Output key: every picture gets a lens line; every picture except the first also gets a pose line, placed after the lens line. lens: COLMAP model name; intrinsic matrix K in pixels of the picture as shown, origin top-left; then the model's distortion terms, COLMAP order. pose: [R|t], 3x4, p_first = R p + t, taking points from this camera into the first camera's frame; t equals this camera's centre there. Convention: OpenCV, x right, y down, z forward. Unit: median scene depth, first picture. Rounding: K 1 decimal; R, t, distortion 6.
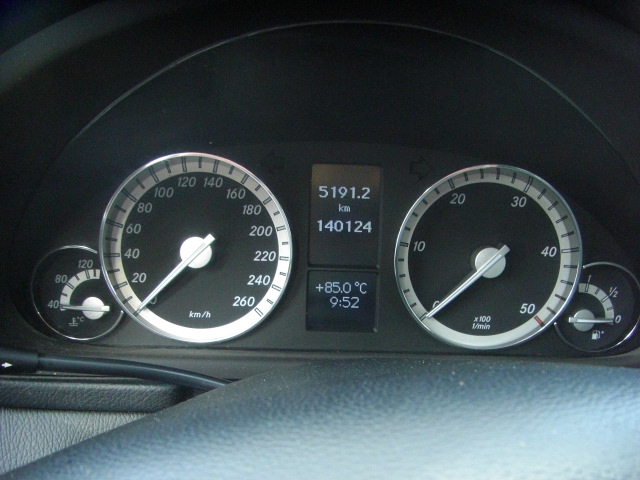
lens RADIAL K [[735.4, 0, 329.3], [0, 735.4, 307.3], [0, 0, 1]] dist [-0.157591, 0.000000]
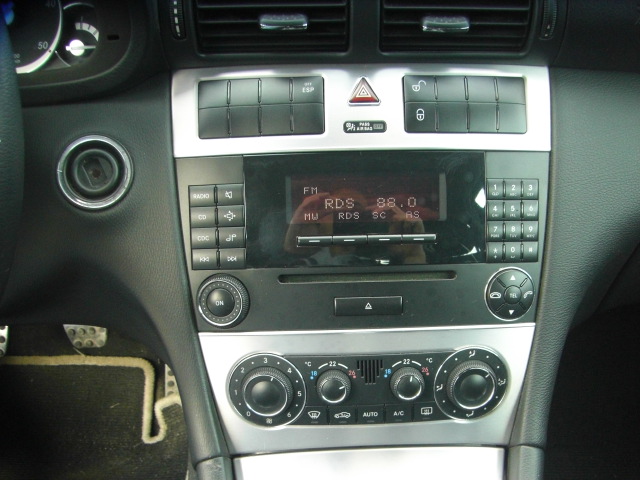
lens RADIAL K [[735.4, 0, 340.8], [0, 735.4, 313.3], [0, 0, 1]] dist [-0.157591, 0.000000]
pose [[0.997847, -0.056318, -0.033618, 0.906053], [0.060512, 0.988213, 0.140617, 0.382020], [0.025302, -0.142348, 0.989493, -0.458039]]
